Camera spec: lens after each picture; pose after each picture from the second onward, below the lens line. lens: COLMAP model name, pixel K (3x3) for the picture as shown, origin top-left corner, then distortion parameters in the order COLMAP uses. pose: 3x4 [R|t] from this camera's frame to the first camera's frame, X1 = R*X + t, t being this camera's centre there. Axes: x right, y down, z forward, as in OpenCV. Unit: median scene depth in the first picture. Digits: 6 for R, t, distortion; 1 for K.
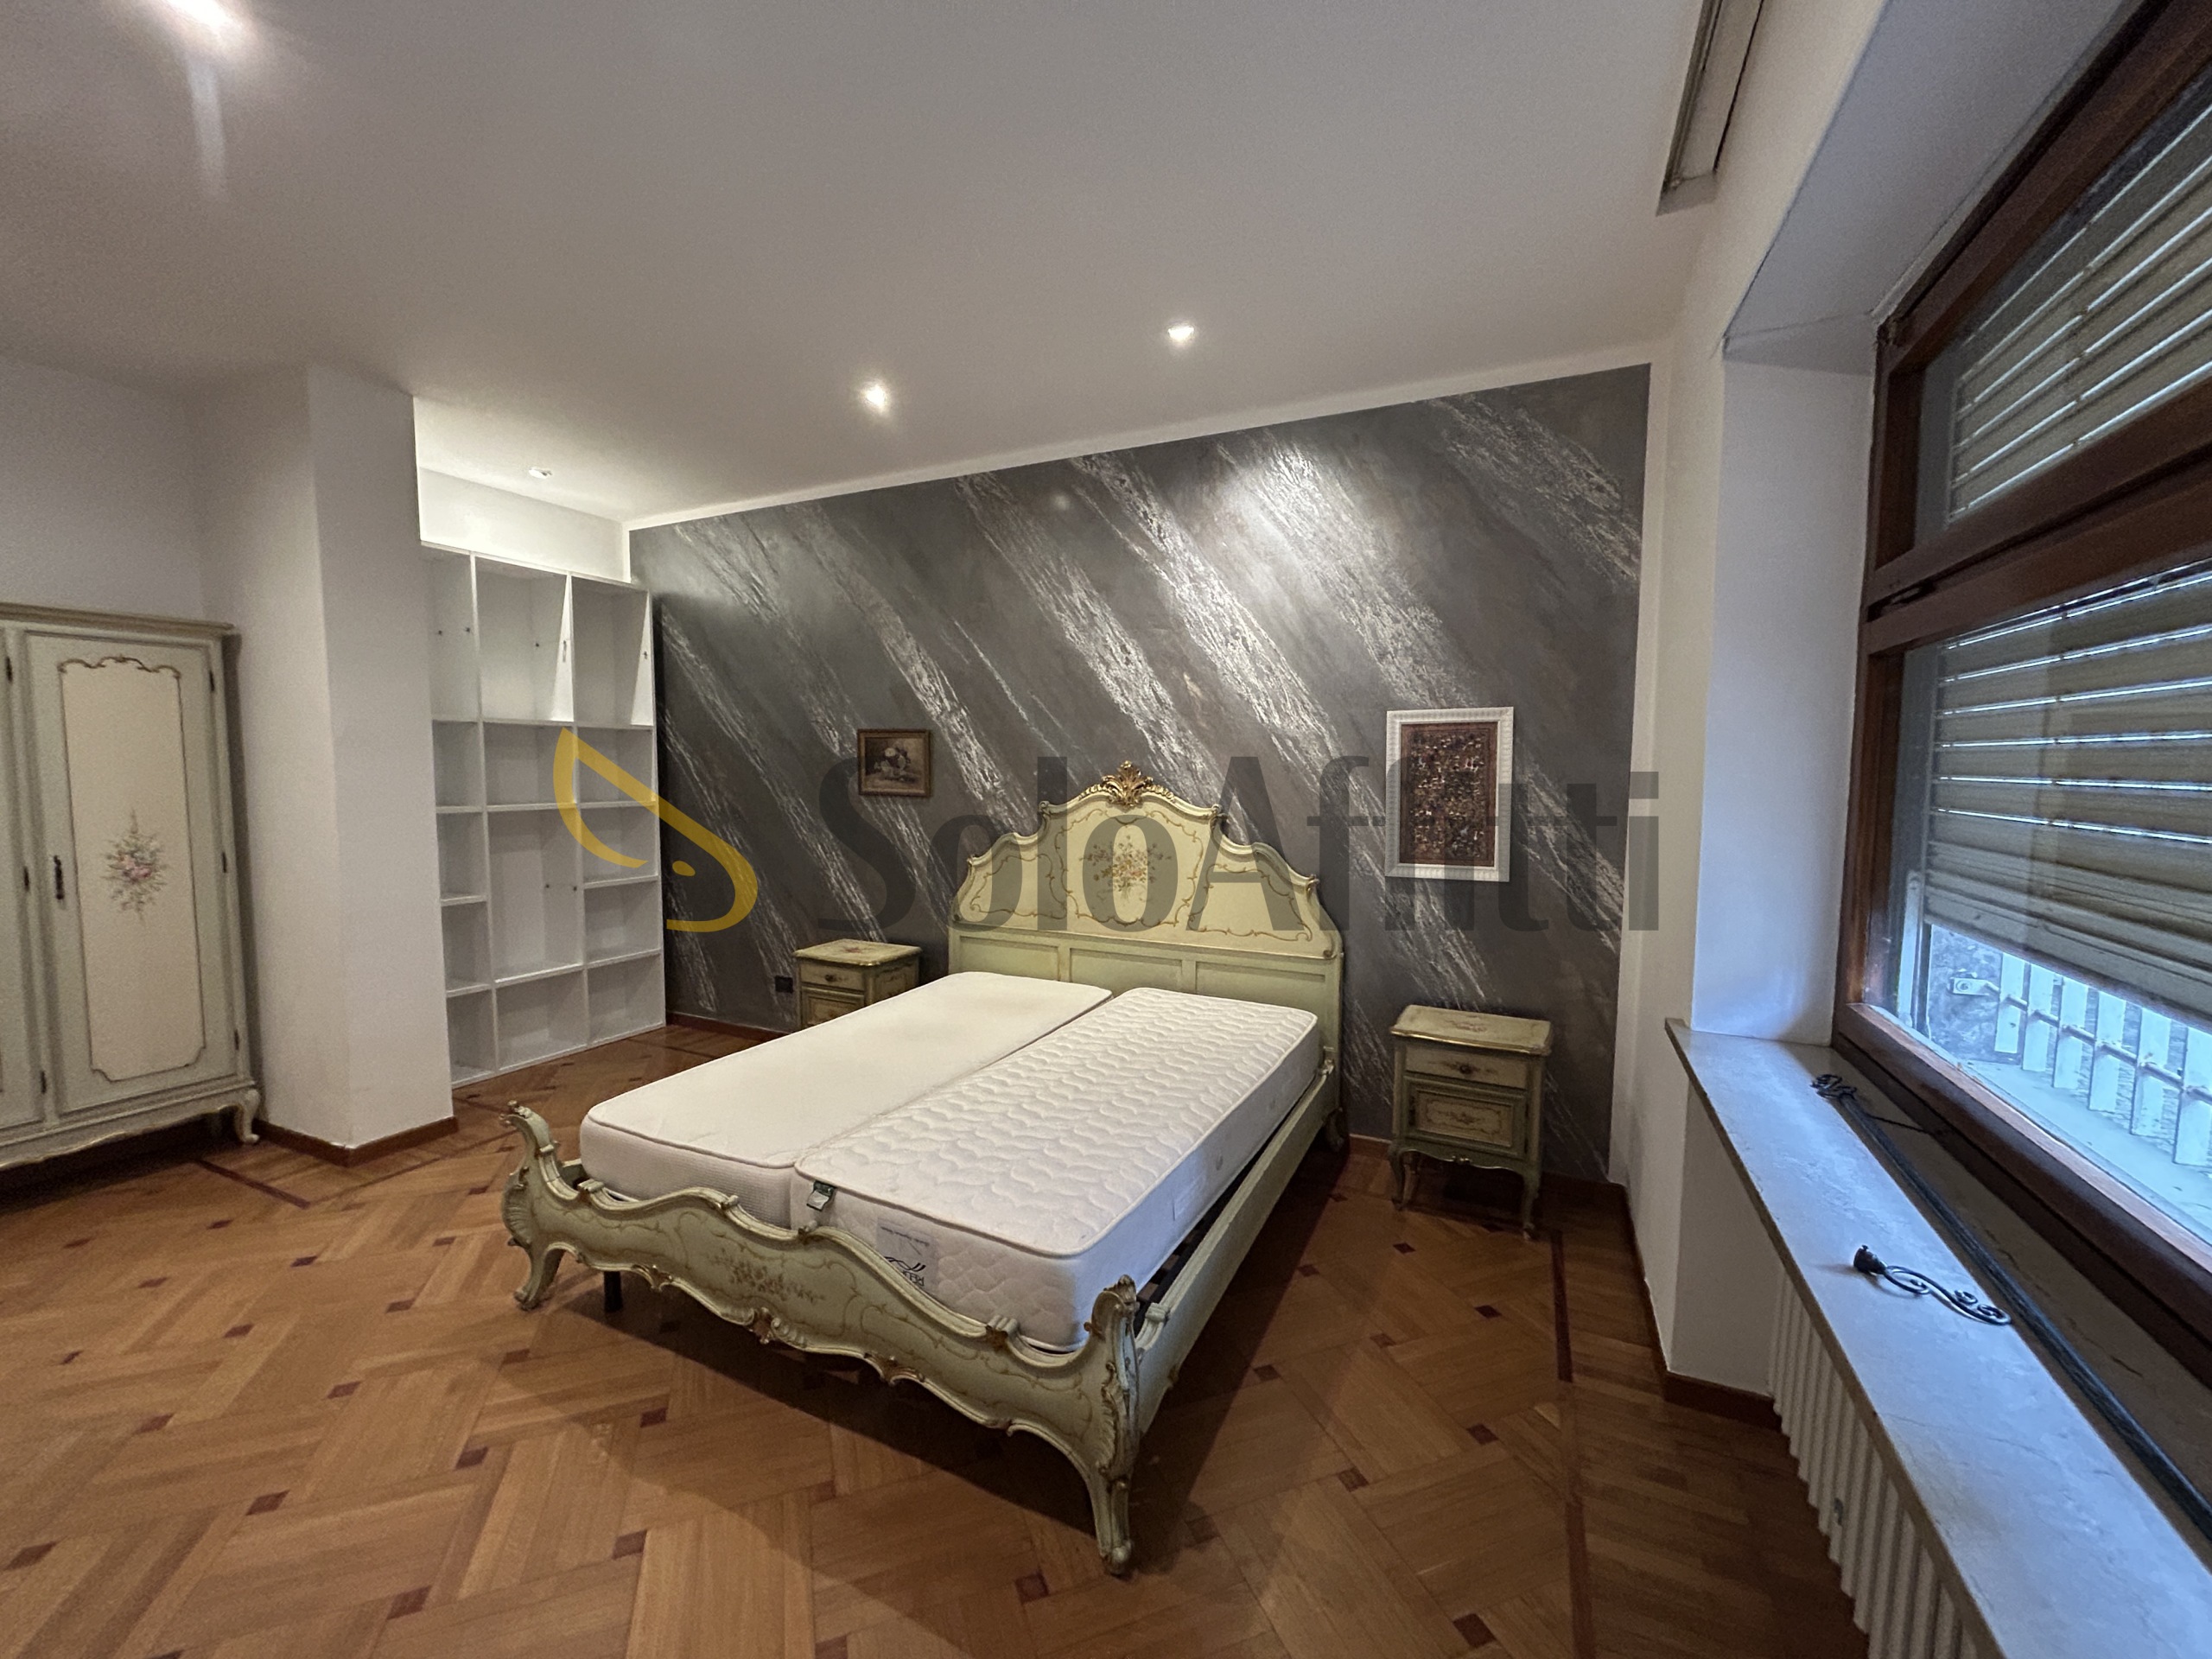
lens RADIAL K [[880.7, 0, 1105.0], [0, 880.7, 828.5], [0, 0, 1]] dist [-0.002051, -0.000733]
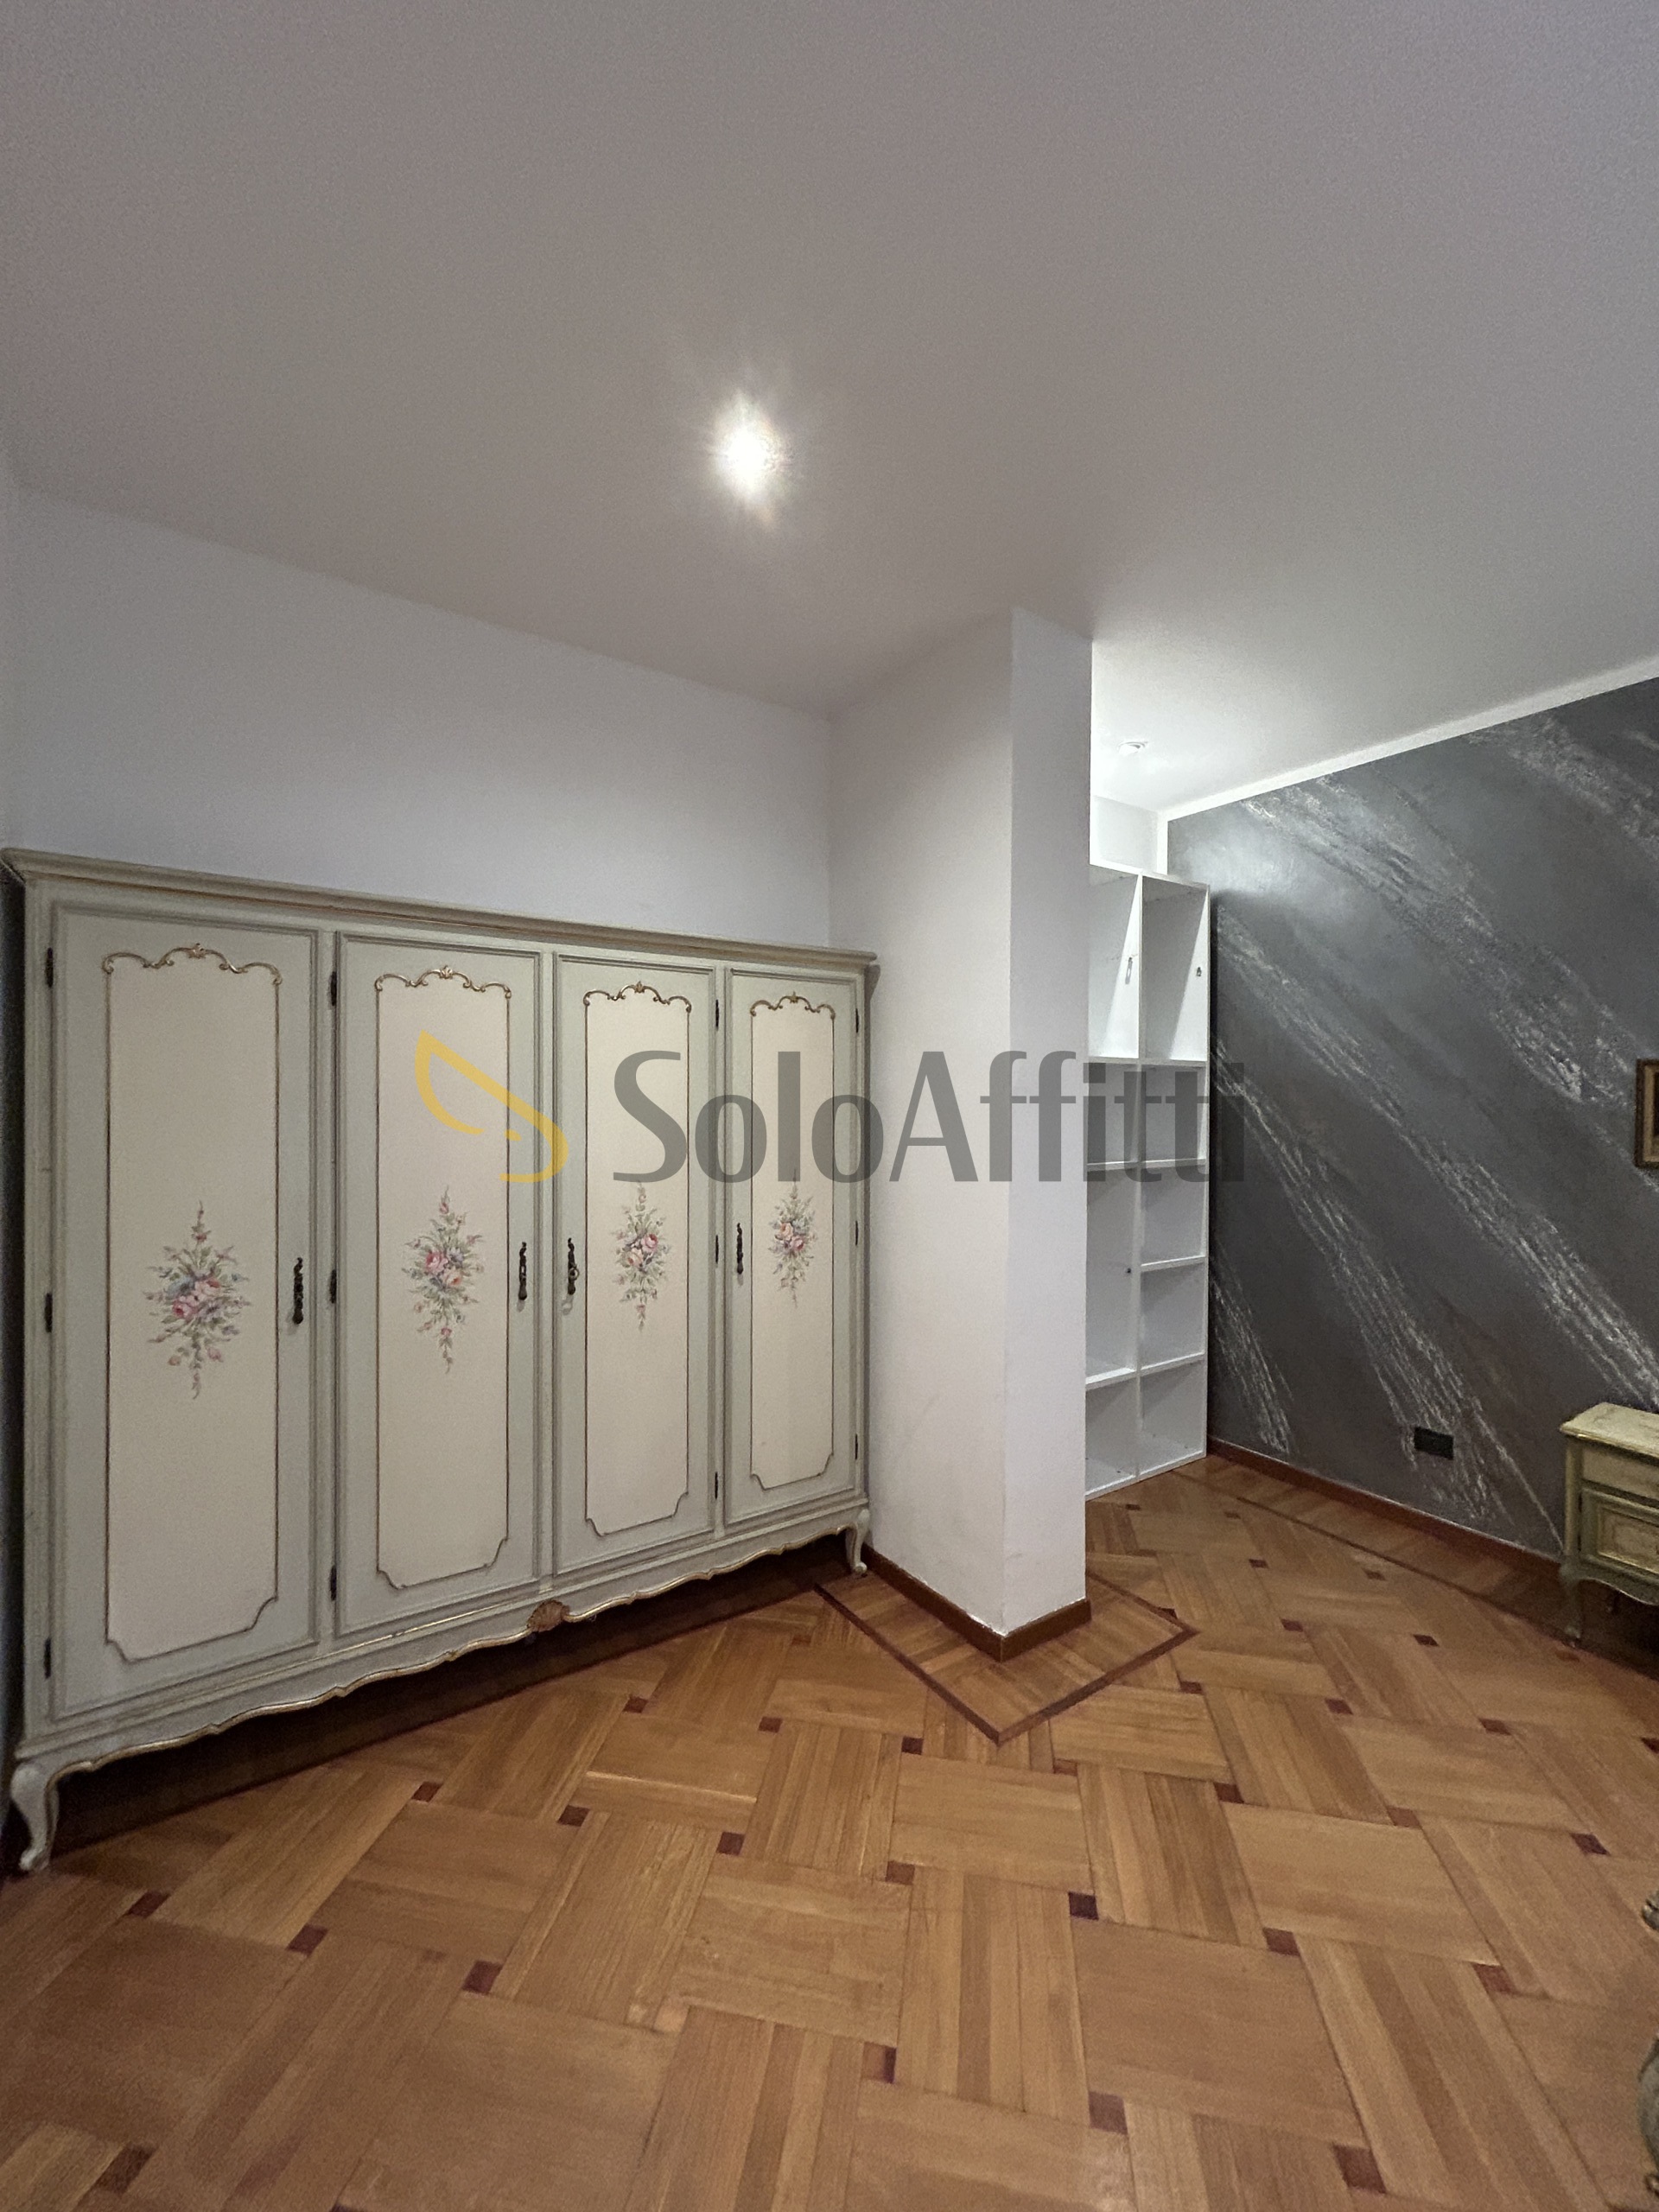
lens RADIAL K [[880.7, 0, 832.6], [0, 880.7, 1094.3], [0, 0, 1]] dist [-0.002051, -0.000733]
pose [[0.861298, -0.001545, -0.508097, -0.572578], [-0.035109, 0.997424, -0.062548, -0.039446], [0.506885, 0.071711, 0.859026, 0.242036]]
